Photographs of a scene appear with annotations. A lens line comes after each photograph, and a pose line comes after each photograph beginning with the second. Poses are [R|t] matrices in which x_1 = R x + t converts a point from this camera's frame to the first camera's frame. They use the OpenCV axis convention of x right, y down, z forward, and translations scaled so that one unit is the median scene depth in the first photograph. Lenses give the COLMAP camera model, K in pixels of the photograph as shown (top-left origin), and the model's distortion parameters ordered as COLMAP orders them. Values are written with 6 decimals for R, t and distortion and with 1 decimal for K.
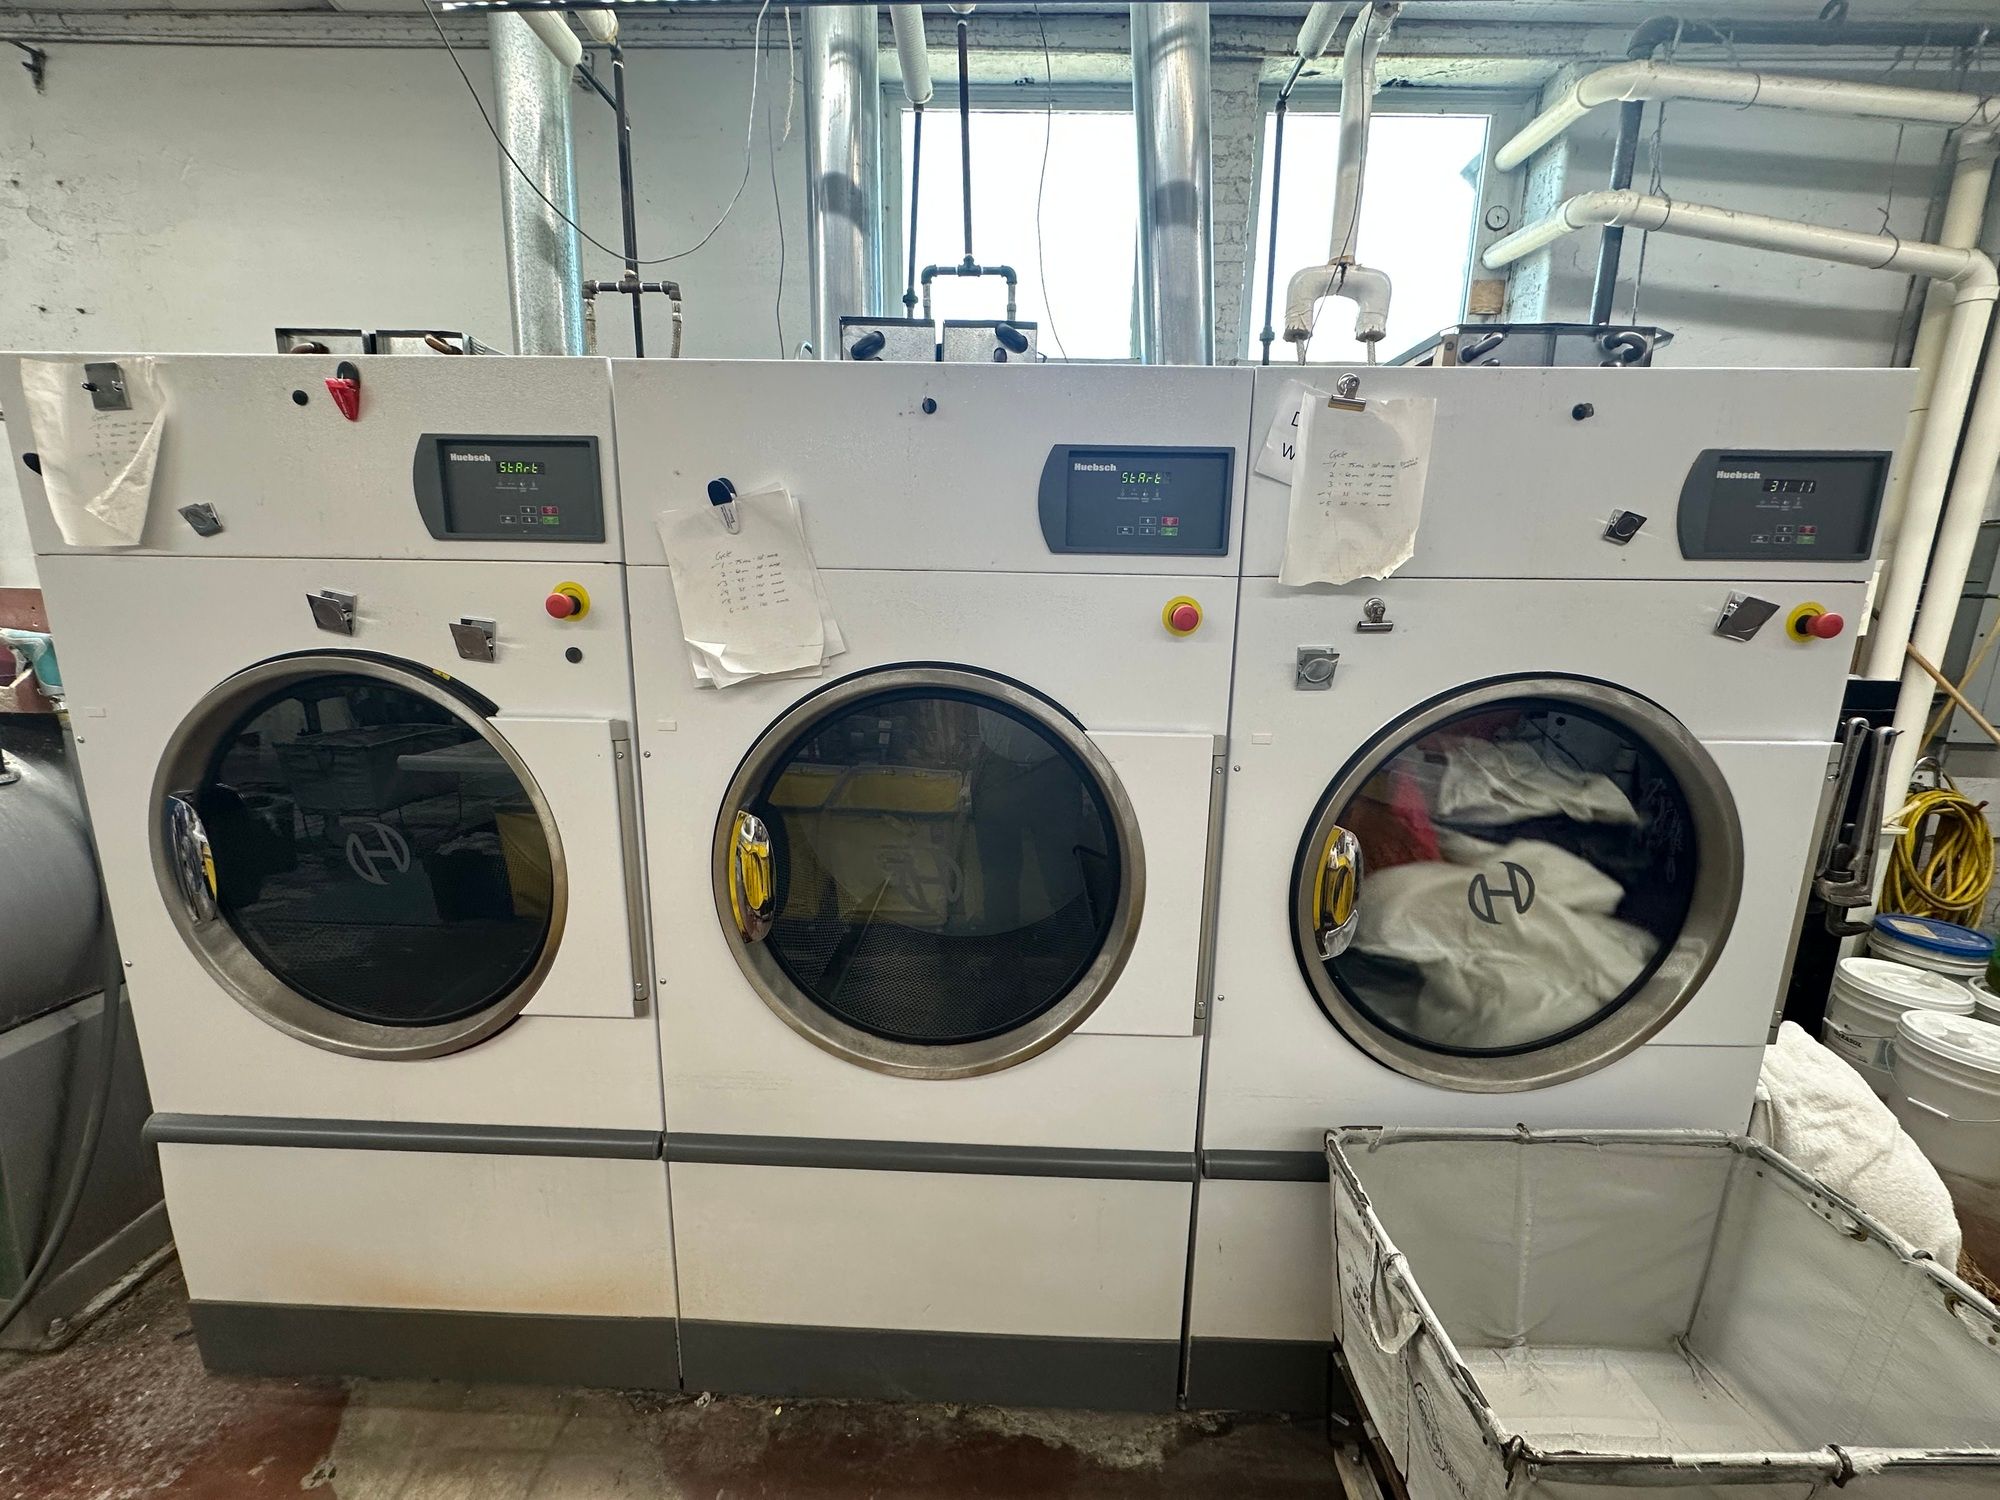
lens RADIAL K [[815.7, 0, 1011.0], [0, 815.7, 754.8], [0, 0, 1]] dist [-0.003378, -0.000502]
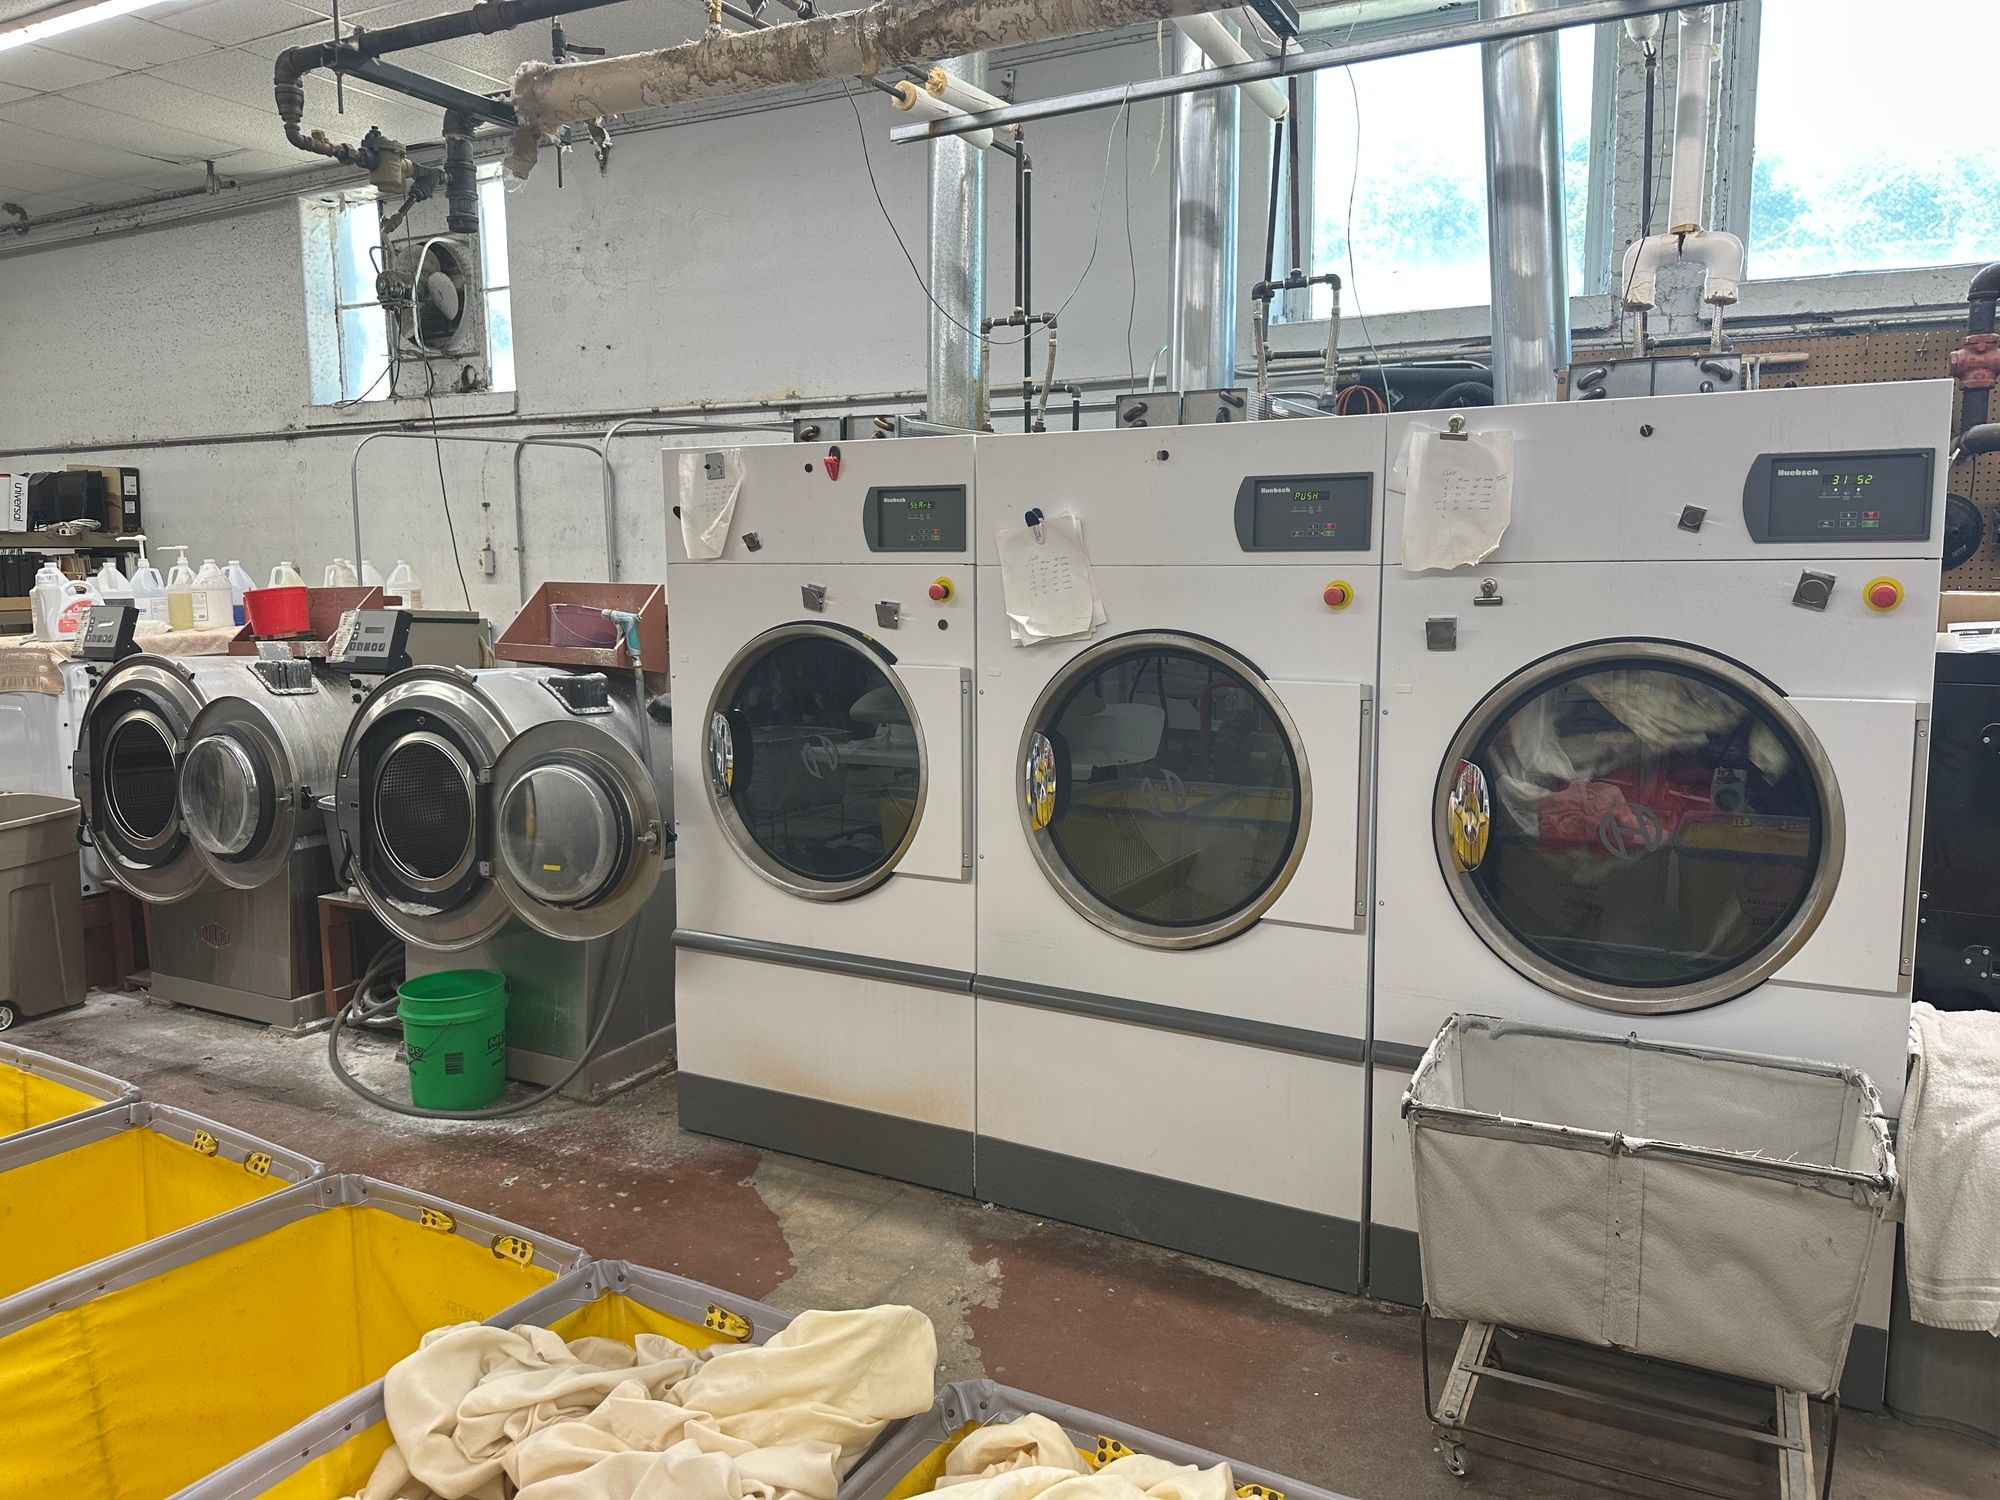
lens RADIAL K [[1415.5, 0, 1000.0], [0, 1415.5, 750.0], [0, 0, 1]] dist [0.073200, -0.090453]
pose [[0.888230, 0.041594, -0.457512, 0.780665], [-0.075177, 0.995628, -0.055437, 0.250354], [0.453206, 0.083635, 0.887474, -1.282405]]
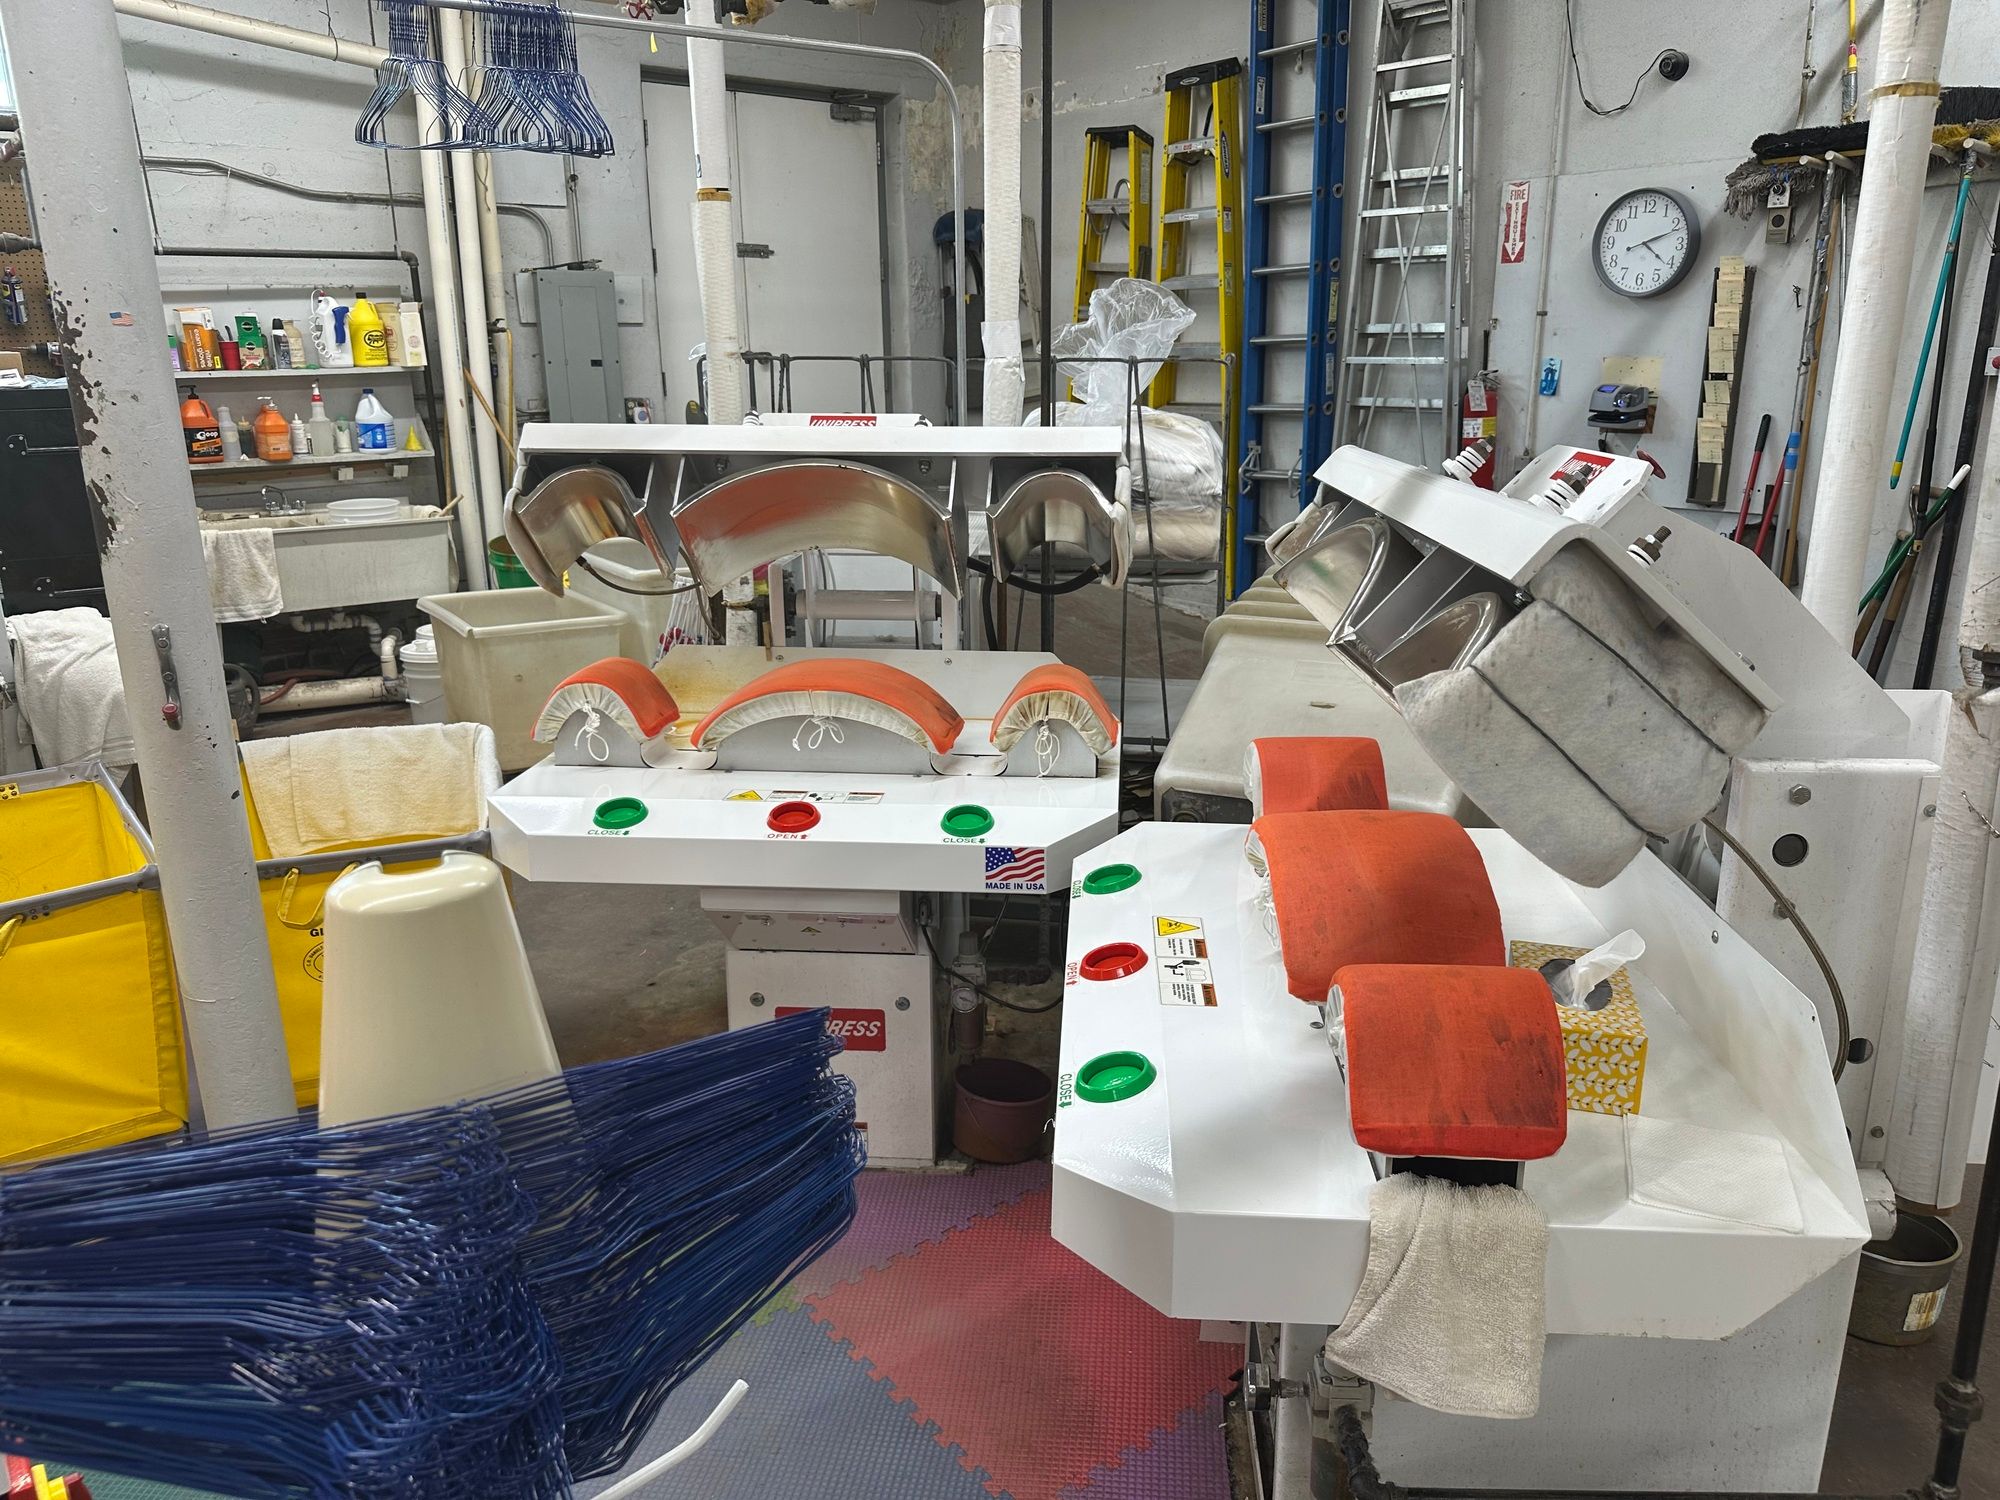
lens RADIAL K [[1434.2, 0, 1007.3], [0, 1434.2, 761.3], [0, 0, 1]] dist [0.000889, 0.000040]
pose [[0.787804, -0.200461, 0.582391, 0.841411], [0.150220, 0.979536, 0.133955, 0.638023], [-0.597326, -0.018044, 0.801796, -2.853845]]
